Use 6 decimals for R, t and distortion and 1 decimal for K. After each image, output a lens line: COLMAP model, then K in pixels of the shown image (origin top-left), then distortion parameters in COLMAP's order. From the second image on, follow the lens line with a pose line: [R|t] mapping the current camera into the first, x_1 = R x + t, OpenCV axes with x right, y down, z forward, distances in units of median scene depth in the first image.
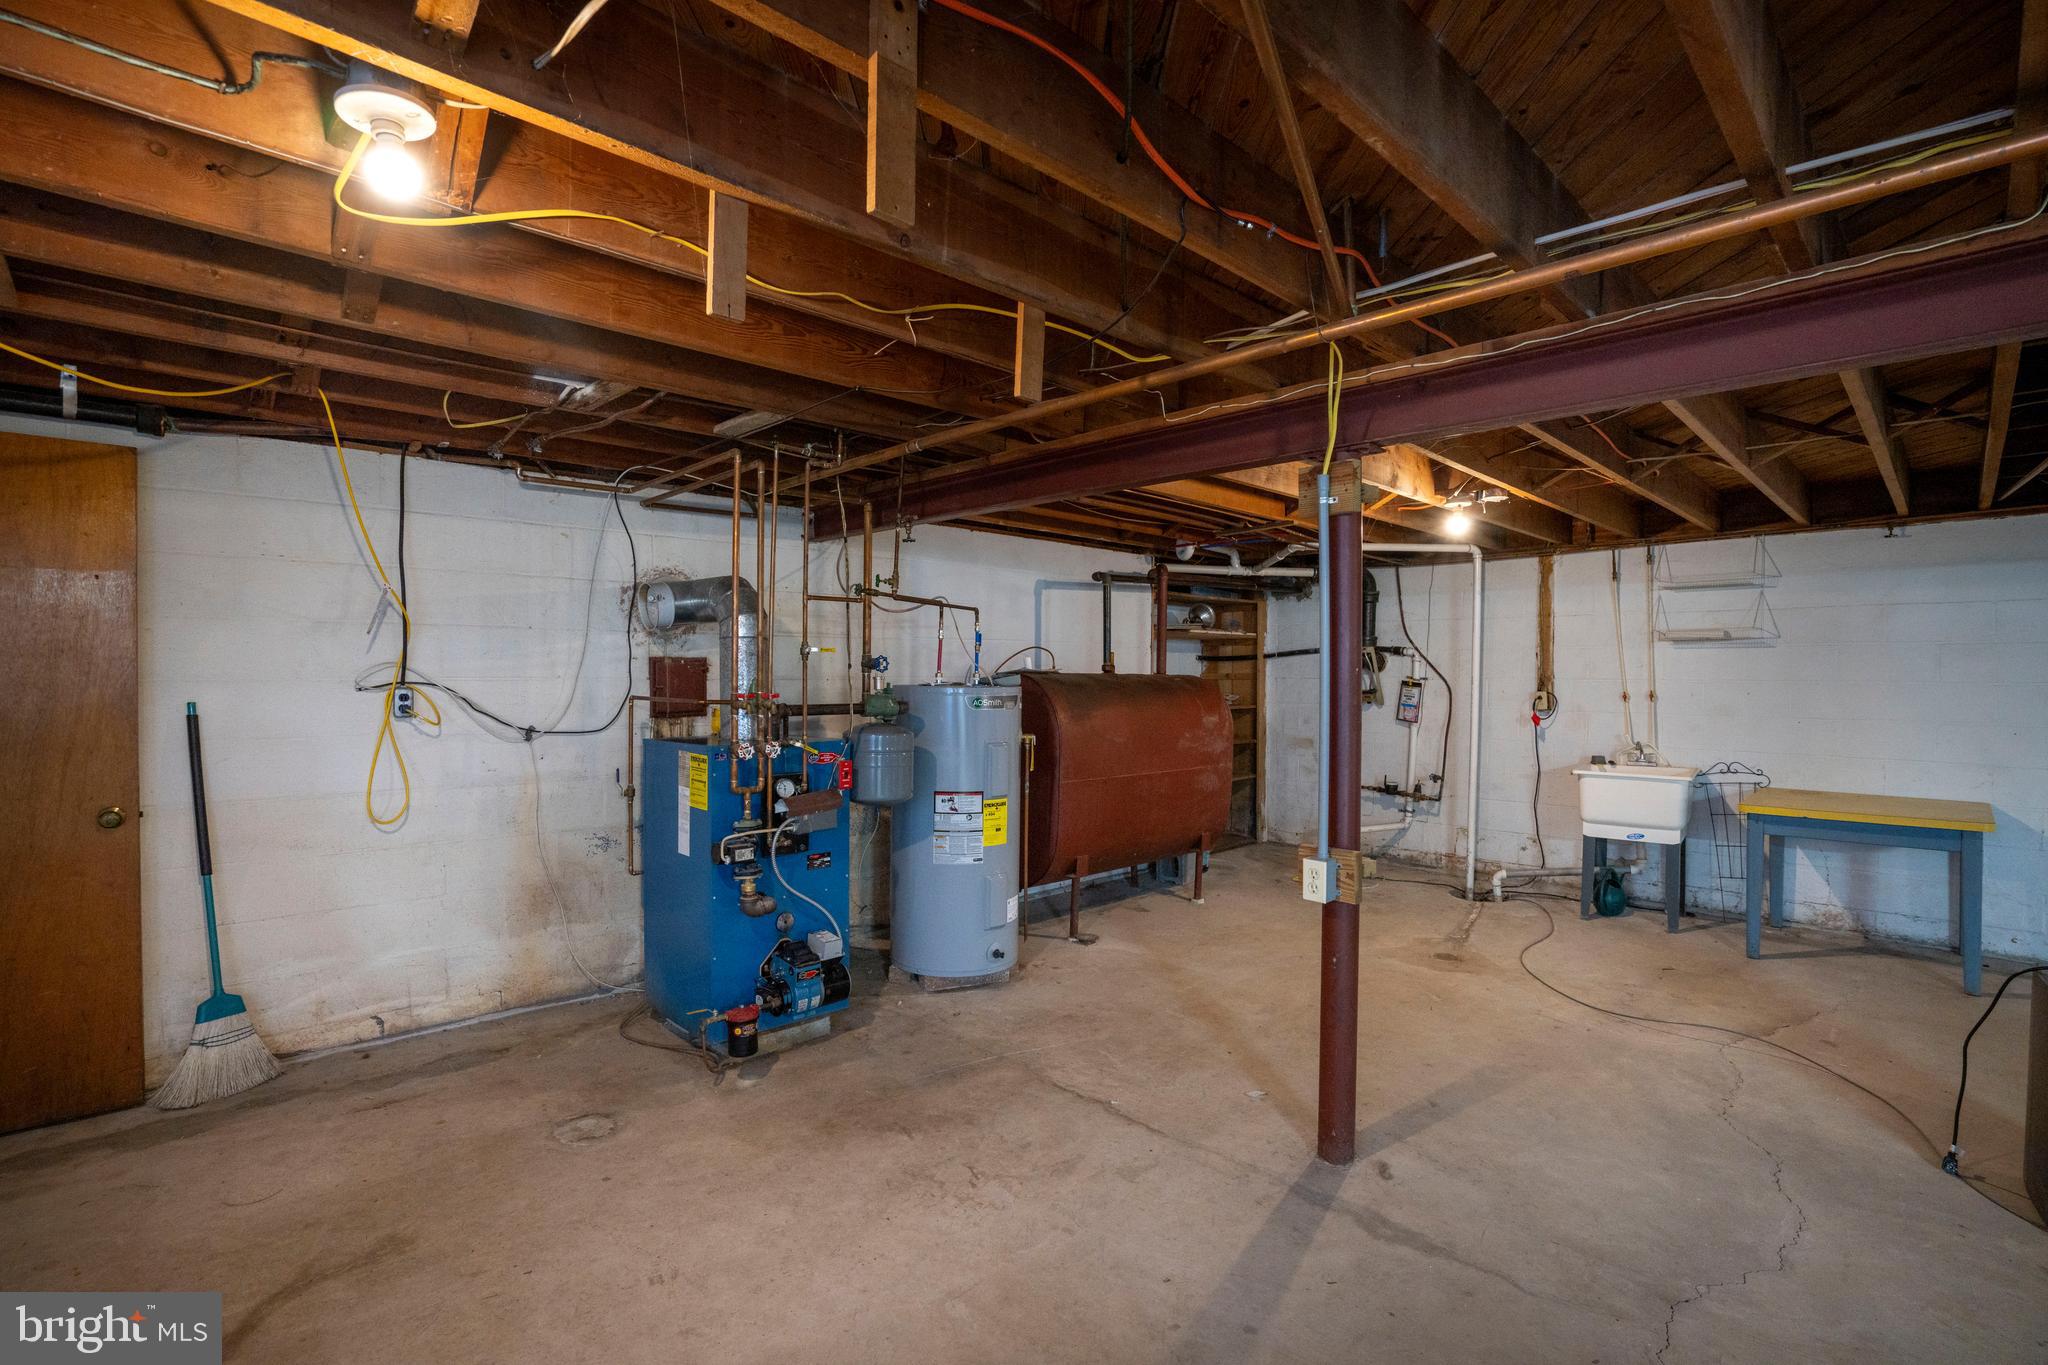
lens RADIAL K [[941.2, 0, 1020.2], [0, 941.2, 687.1], [0, 0, 1]] dist [-0.055678, 0.021132]
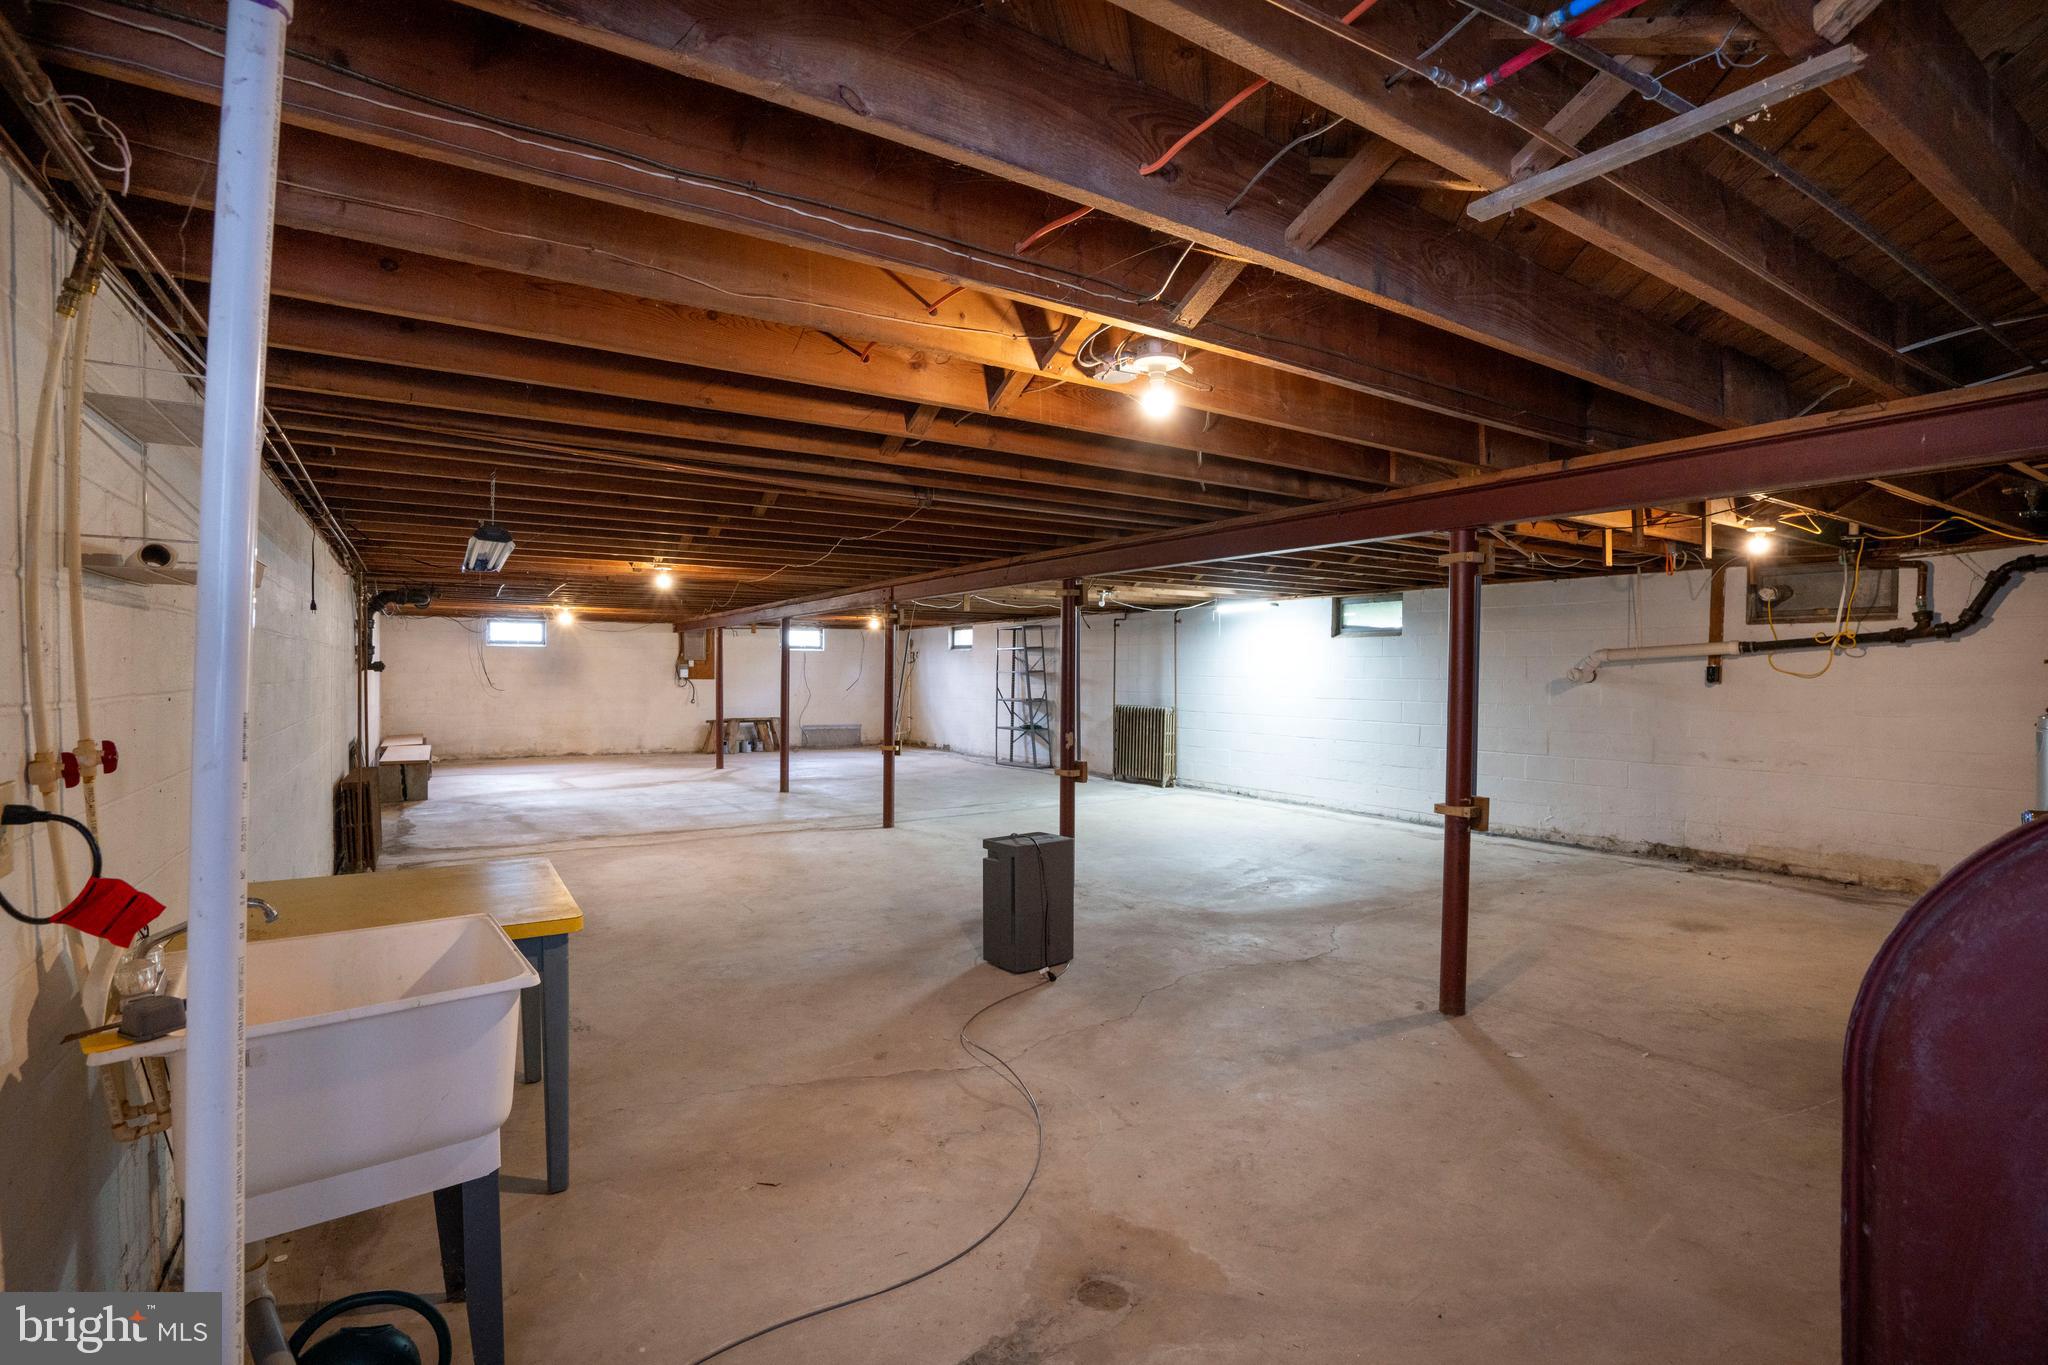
lens RADIAL K [[941.2, 0, 1020.2], [0, 941.2, 687.1], [0, 0, 1]] dist [-0.055678, 0.021132]
pose [[-0.979202, -0.010930, 0.202595, 0.650772], [-0.004263, 0.999436, 0.033311, -0.045207], [-0.202845, 0.031754, -0.978696, 2.308544]]
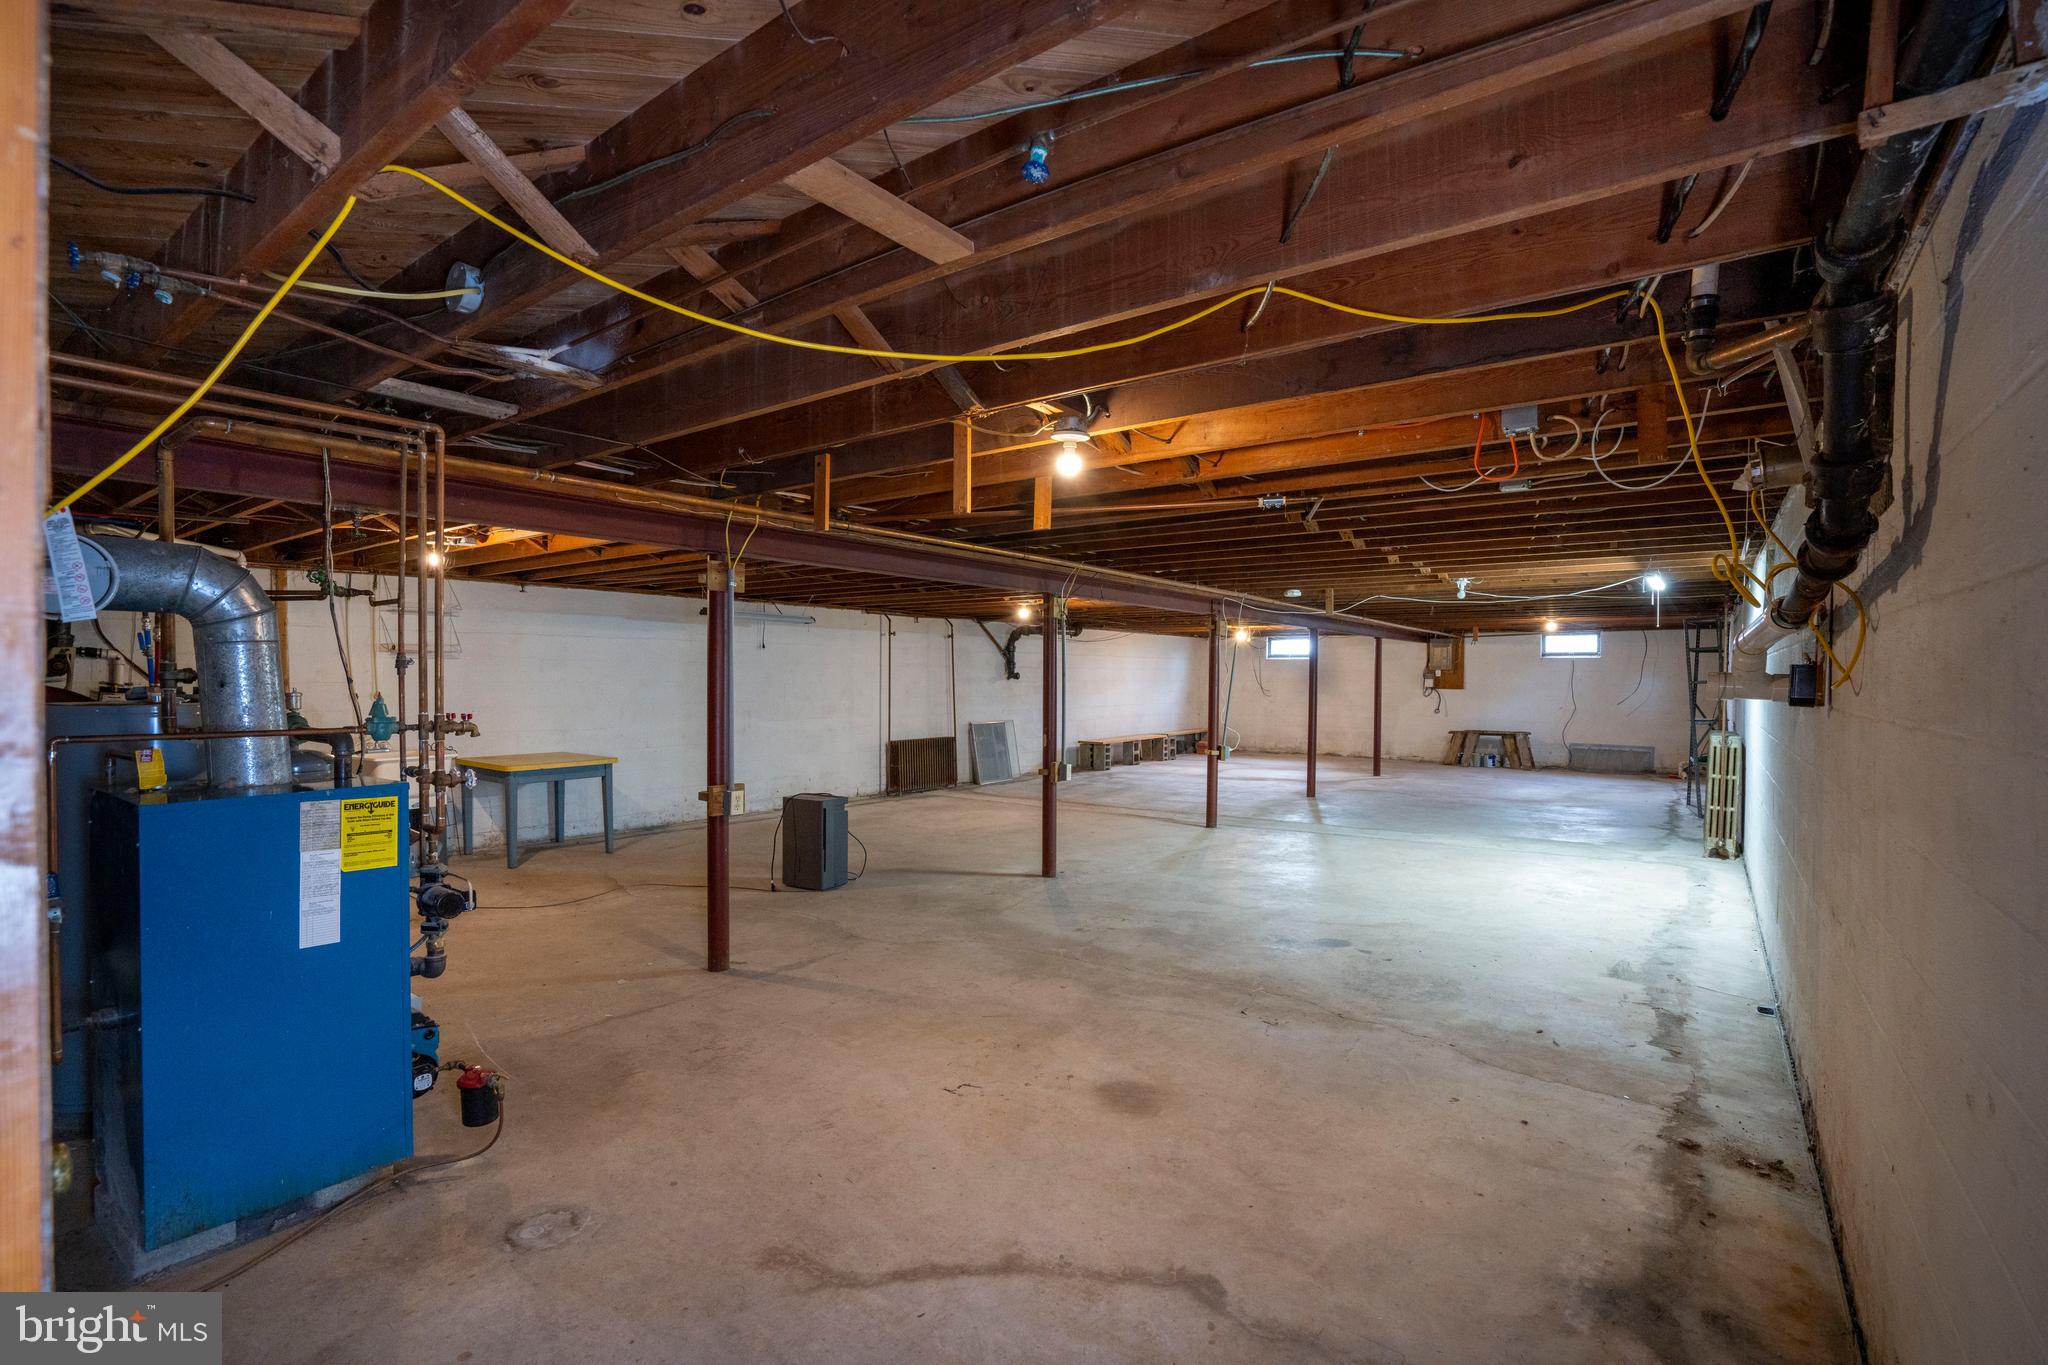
lens RADIAL K [[941.2, 0, 1020.2], [0, 941.2, 687.1], [0, 0, 1]] dist [-0.055678, 0.021132]
pose [[-0.164004, -0.014249, 0.986357, -1.280787], [0.010281, 0.999817, 0.016153, -0.025258], [-0.986406, 0.012790, -0.163828, 0.659417]]
